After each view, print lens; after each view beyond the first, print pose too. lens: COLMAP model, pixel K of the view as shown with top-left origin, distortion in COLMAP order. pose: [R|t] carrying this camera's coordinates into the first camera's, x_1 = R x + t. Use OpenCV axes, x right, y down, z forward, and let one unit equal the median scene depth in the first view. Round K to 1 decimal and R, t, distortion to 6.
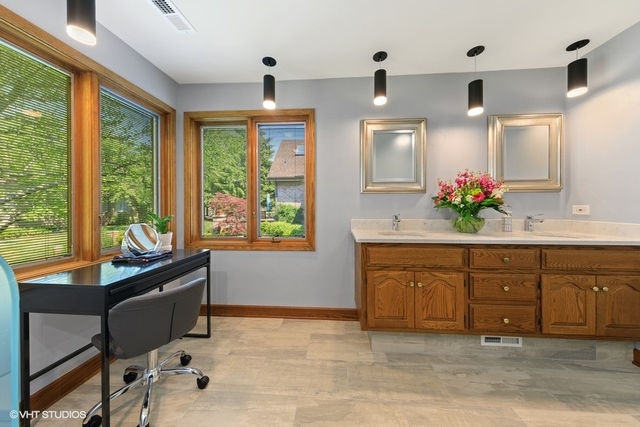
lens RADIAL K [[206.1, 0, 322.5], [0, 206.1, 208.2], [0, 0, 1]] dist [0.002282, 0.000121]
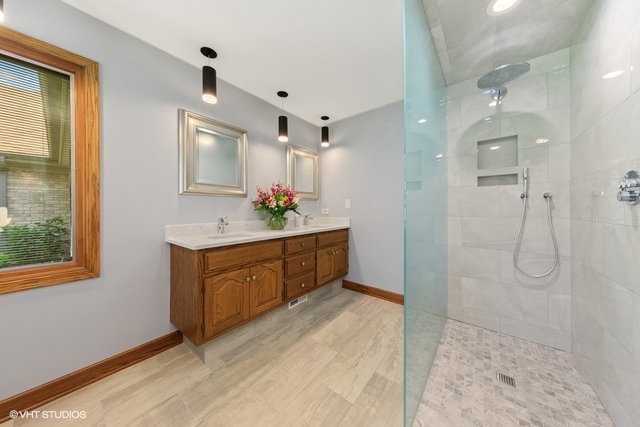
lens RADIAL K [[206.1, 0, 325.2], [0, 206.1, 211.0], [0, 0, 1]] dist [0.002282, 0.000121]
pose [[0.554627, -0.009179, 0.832049, -0.238029], [0.007851, 0.999952, 0.005797, -0.004024], [-0.832062, 0.003317, 0.554672, 0.026714]]
